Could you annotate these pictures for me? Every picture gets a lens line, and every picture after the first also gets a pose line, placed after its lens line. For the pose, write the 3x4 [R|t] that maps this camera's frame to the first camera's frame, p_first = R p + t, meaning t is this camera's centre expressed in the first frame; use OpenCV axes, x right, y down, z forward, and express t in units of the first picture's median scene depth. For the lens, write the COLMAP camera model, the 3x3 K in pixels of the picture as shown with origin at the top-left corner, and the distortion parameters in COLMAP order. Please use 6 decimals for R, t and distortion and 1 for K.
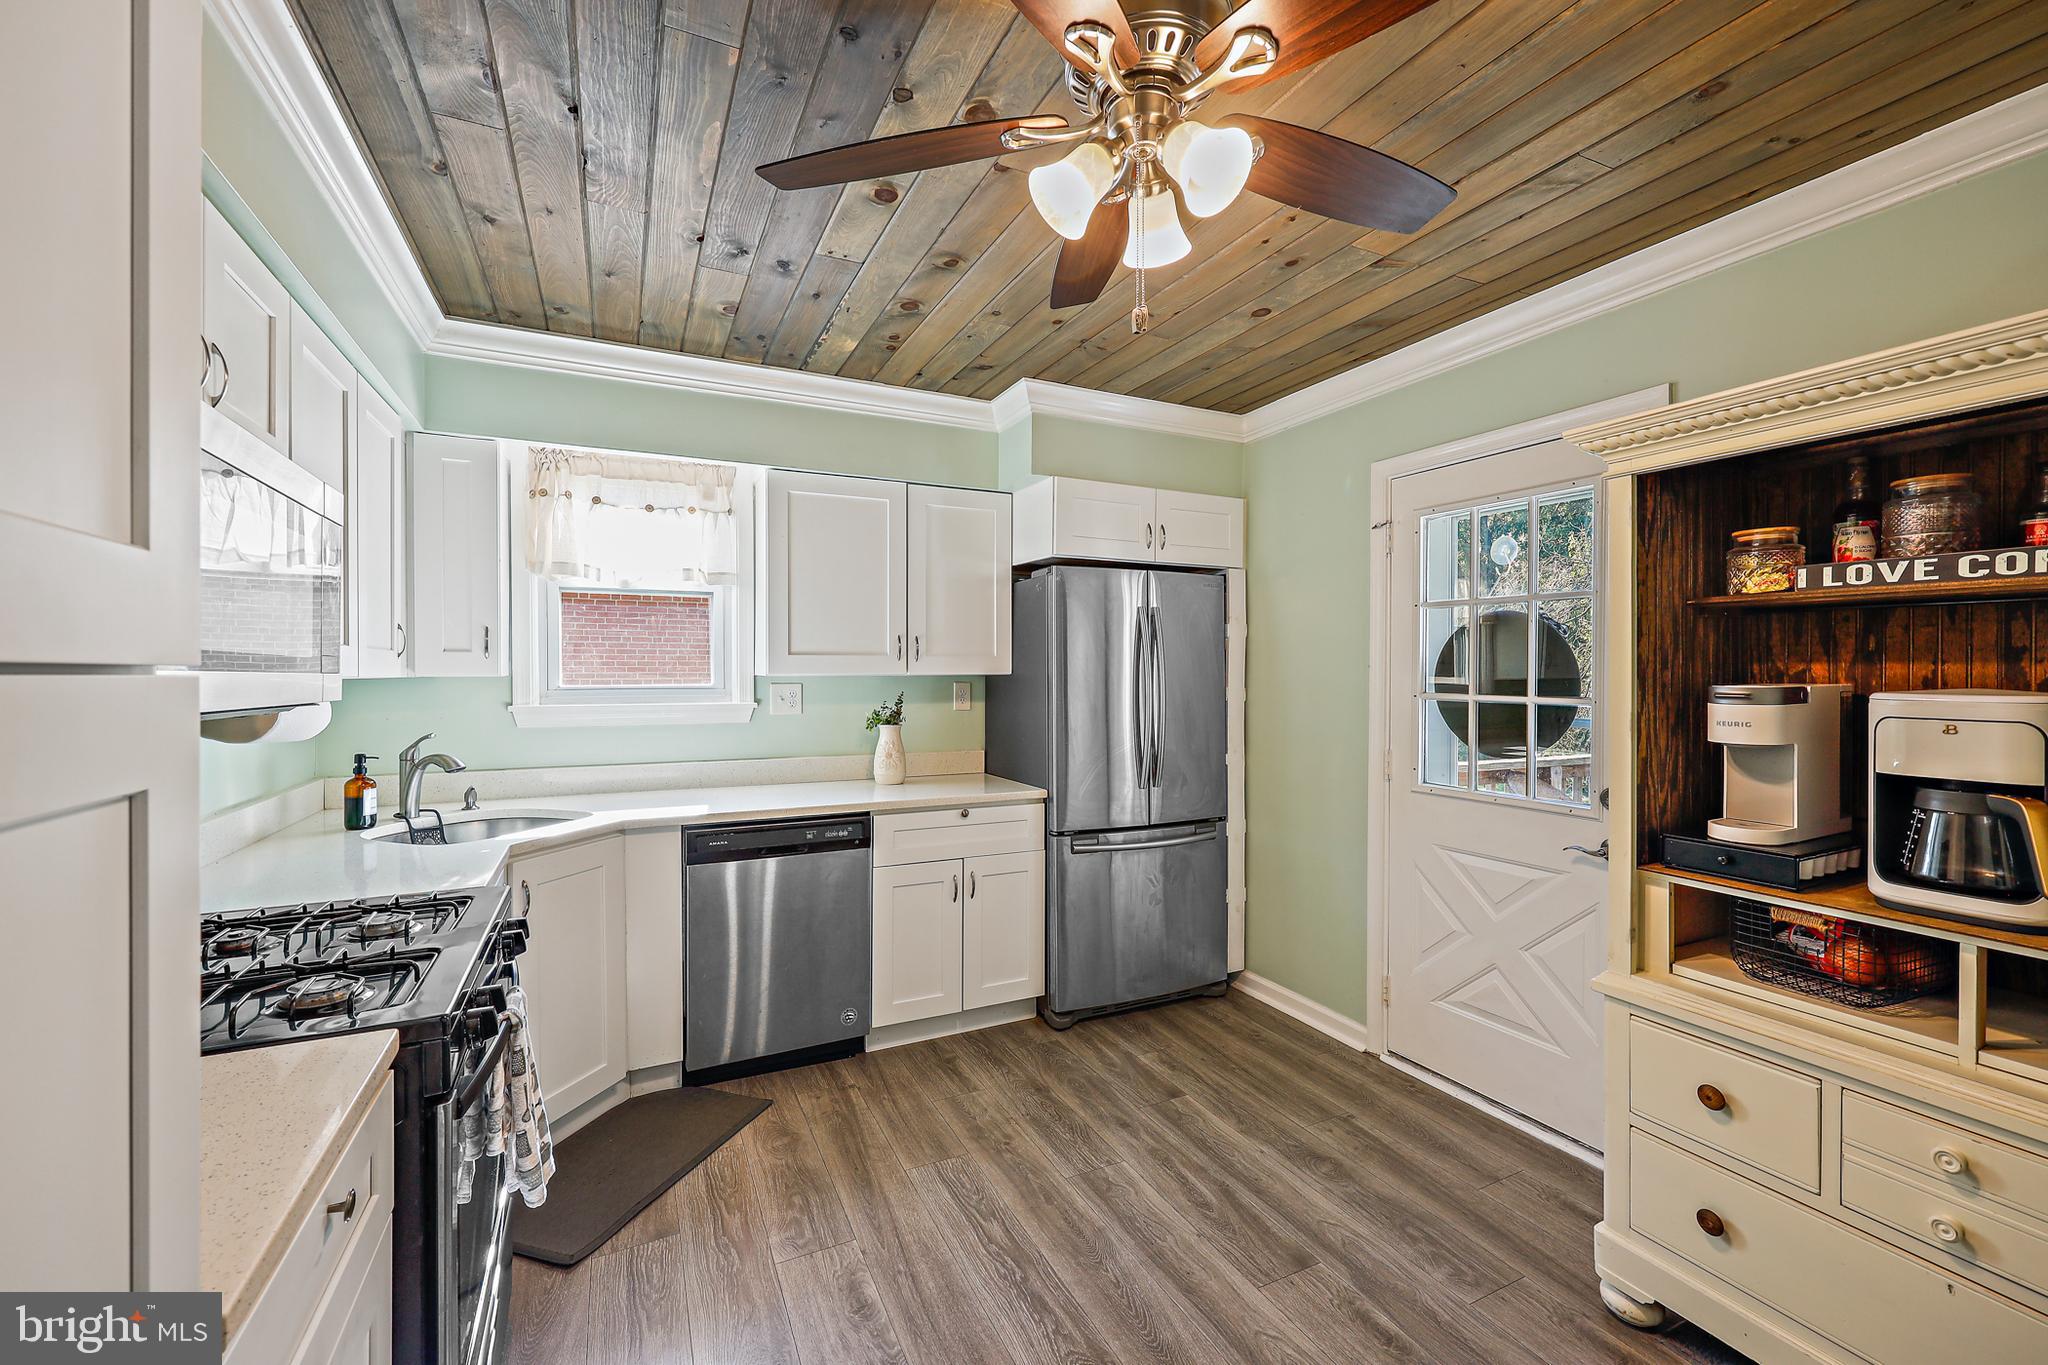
lens RADIAL K [[842.2, 0, 1024.3], [0, 842.2, 676.7], [0, 0, 1]] dist [0.008426, -0.000562]
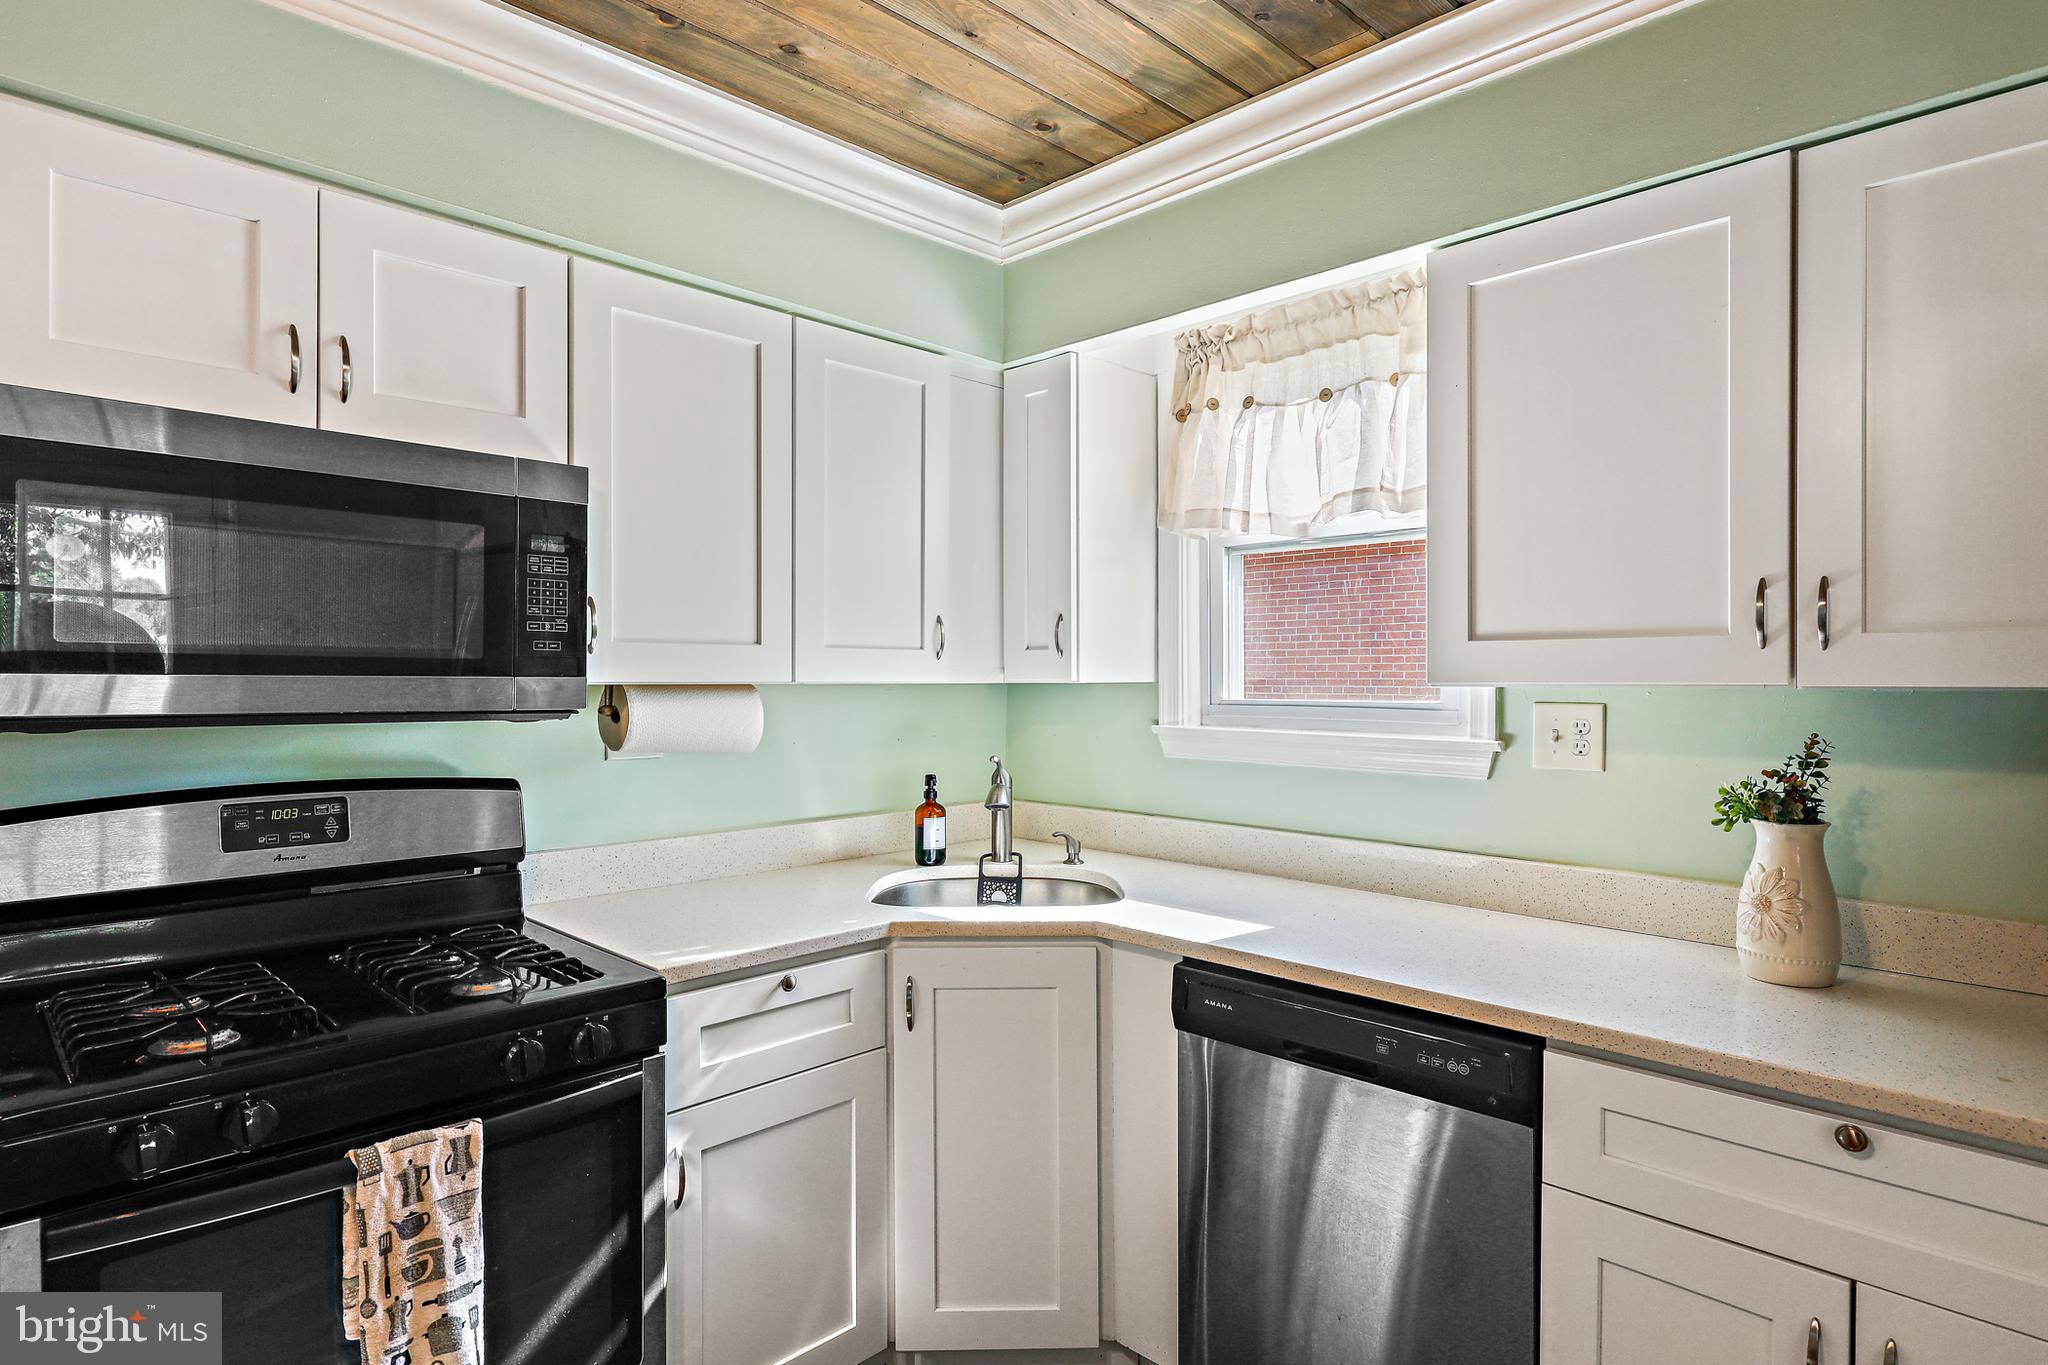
lens RADIAL K [[1116.2, 0, 1024.4], [0, 1116.2, 675.2], [0, 0, 1]] dist [0.019297, -0.002119]
pose [[0.322785, 0.003224, -0.946467, 0.226744], [-0.008341, 0.999965, 0.000561, -0.005939], [0.946435, 0.007713, 0.322801, 0.586600]]
